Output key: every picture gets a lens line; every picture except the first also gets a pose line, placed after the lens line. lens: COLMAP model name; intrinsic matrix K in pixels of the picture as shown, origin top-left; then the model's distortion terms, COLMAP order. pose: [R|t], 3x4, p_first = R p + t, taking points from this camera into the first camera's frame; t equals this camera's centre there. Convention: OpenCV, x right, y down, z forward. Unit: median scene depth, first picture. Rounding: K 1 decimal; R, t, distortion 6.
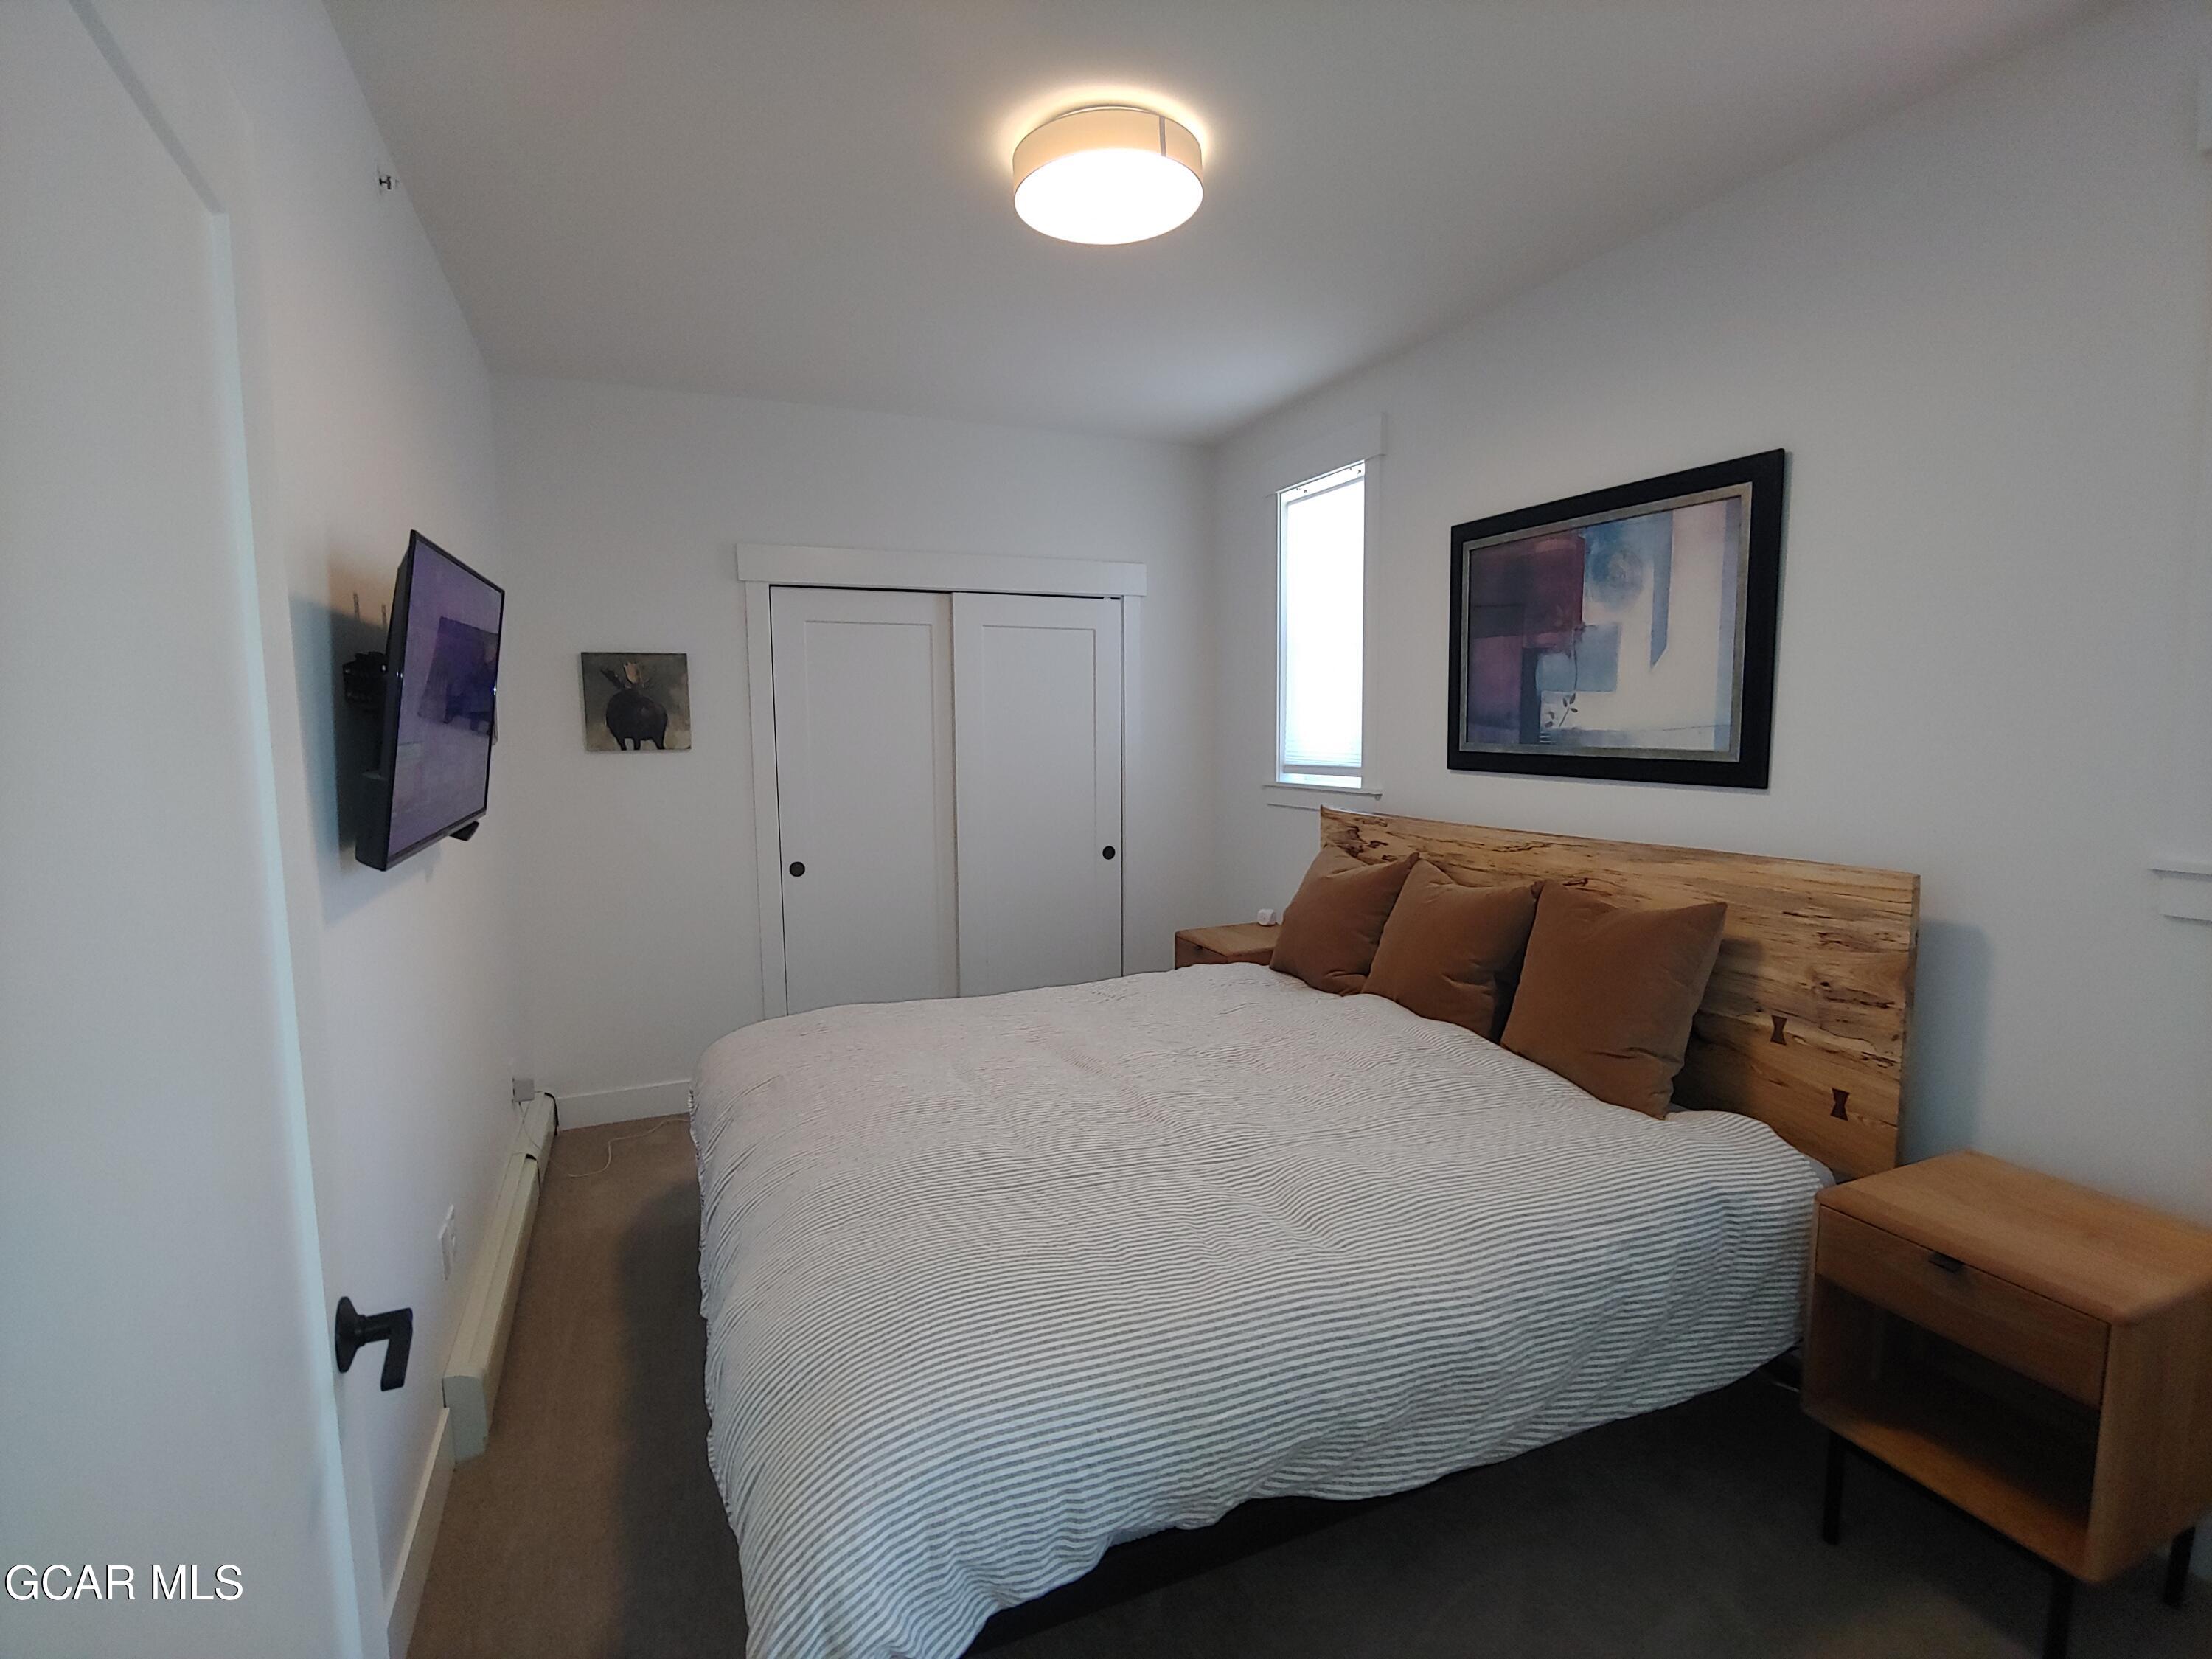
lens RADIAL K [[1046.5, 0, 1143.3], [0, 1046.5, 823.1], [0, 0, 1]] dist [0.019406, -0.010172]
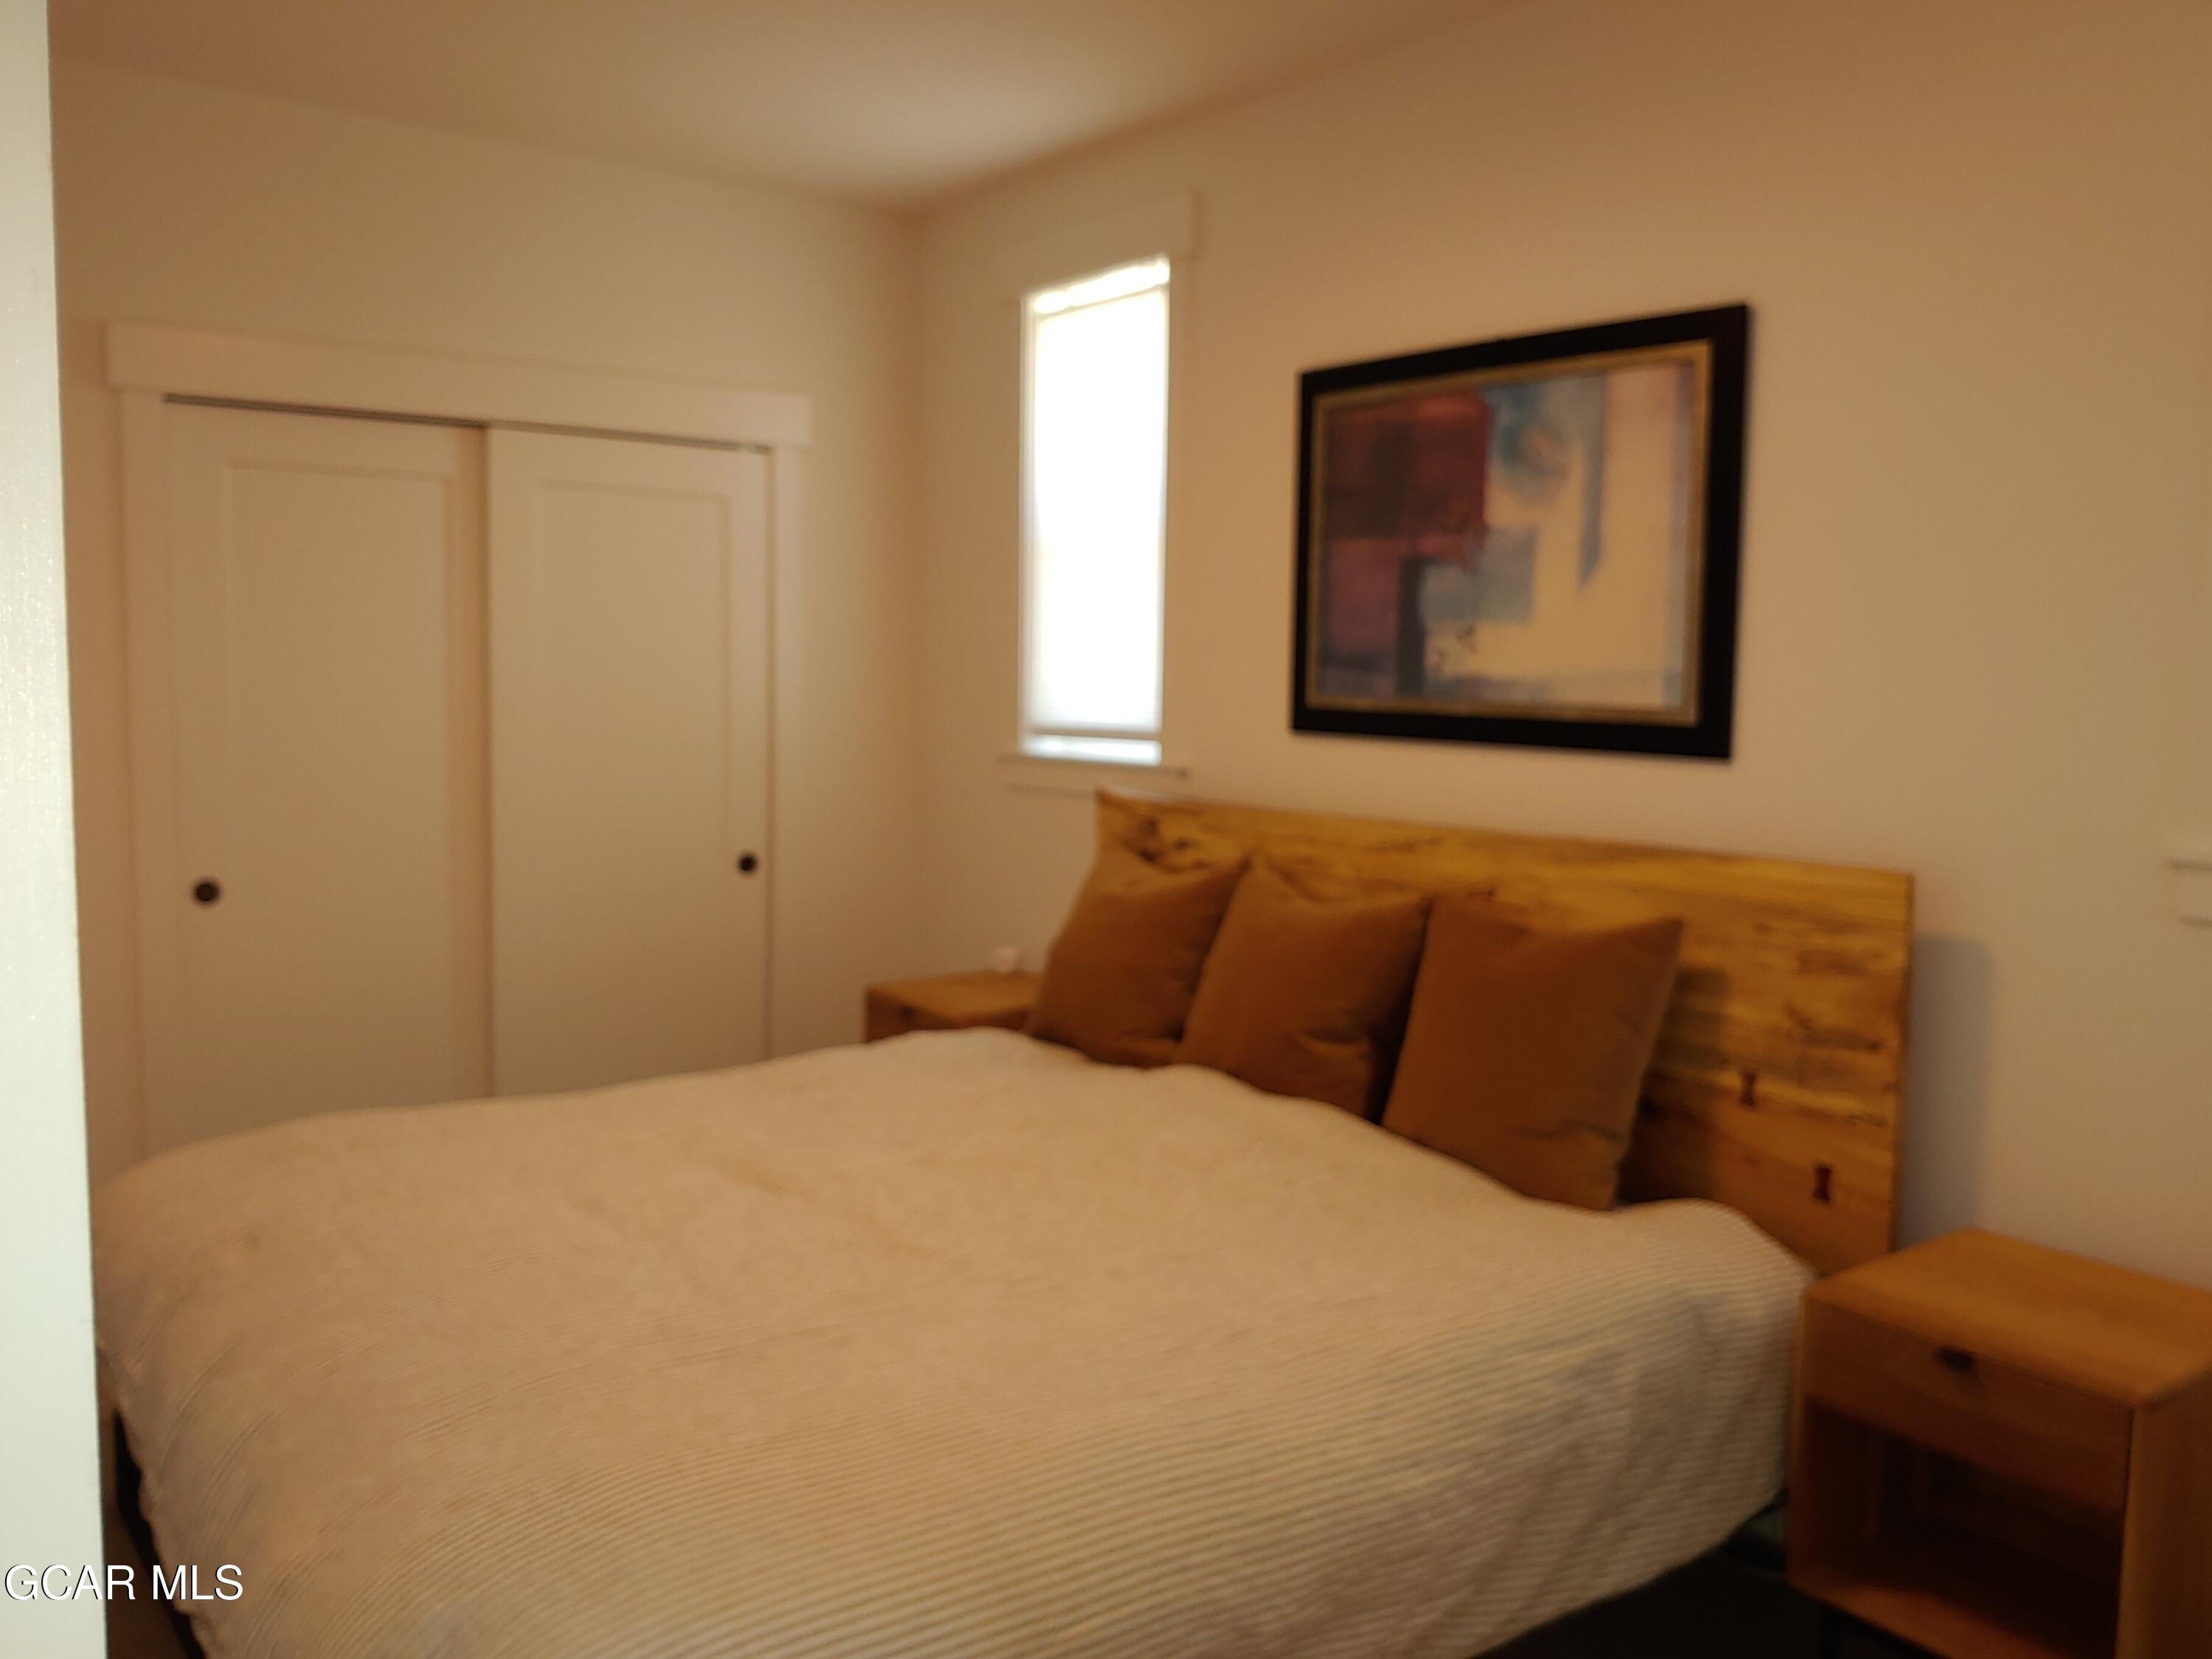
lens RADIAL K [[1751.6, 0, 1115.2], [0, 1751.6, 820.9], [0, 0, 1]] dist [0.003315, -0.018986]
pose [[0.974594, 0.001402, 0.223975, -0.092360], [-0.000403, 0.999990, -0.004503, 0.013781], [-0.223979, 0.004299, 0.974585, -0.086113]]
